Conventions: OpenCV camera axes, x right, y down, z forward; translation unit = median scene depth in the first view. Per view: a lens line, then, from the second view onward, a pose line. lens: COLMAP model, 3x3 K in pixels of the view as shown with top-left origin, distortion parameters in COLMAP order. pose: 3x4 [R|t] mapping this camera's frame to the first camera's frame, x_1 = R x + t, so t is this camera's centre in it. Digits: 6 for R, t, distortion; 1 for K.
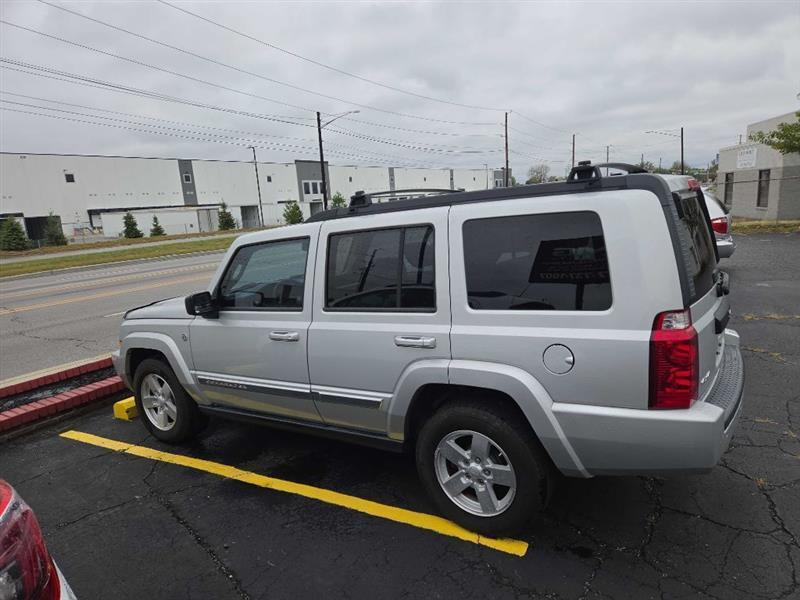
lens RADIAL K [[537.3, 0, 400.2], [0, 537.3, 306.5], [0, 0, 1]] dist [0.074182, -0.064104]
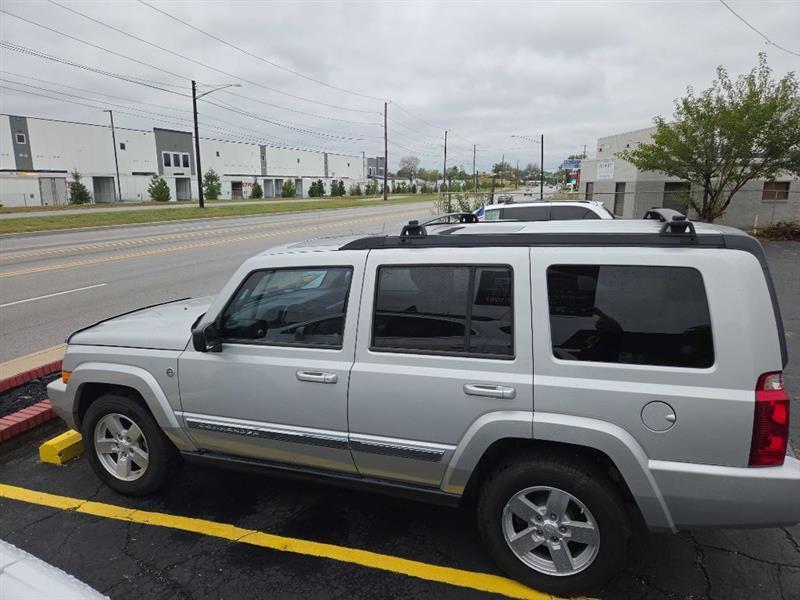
lens RADIAL K [[537.3, 0, 391.2], [0, 537.3, 283.6], [0, 0, 1]] dist [0.074182, -0.064104]
pose [[0.970177, 0.023837, 0.241222, -0.300569], [-0.021854, 0.999702, -0.010894, -0.086953], [-0.241409, 0.005298, 0.970409, 0.111470]]
